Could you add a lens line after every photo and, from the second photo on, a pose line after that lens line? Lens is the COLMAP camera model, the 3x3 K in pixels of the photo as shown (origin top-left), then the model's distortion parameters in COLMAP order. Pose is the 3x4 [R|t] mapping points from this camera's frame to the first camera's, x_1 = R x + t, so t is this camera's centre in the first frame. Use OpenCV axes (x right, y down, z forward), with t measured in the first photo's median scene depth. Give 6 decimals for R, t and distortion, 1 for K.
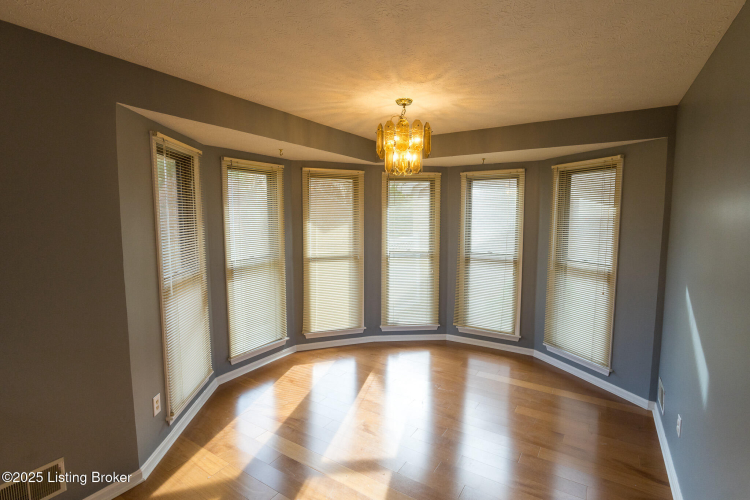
lens RADIAL K [[365.2, 0, 378.2], [0, 365.2, 249.0], [0, 0, 1]] dist [0.000935, 0.000904]
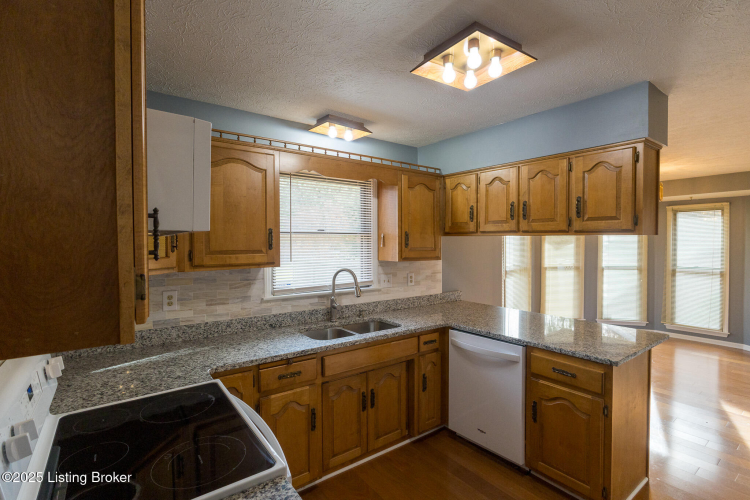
lens RADIAL K [[365.2, 0, 372.8], [0, 365.2, 250.8], [0, 0, 1]] dist [0.000935, 0.000904]
pose [[0.929871, 0.004752, -0.367854, -0.281756], [-0.032565, 0.997055, -0.069438, 0.080189], [0.366441, 0.076548, 0.927287, -0.624356]]
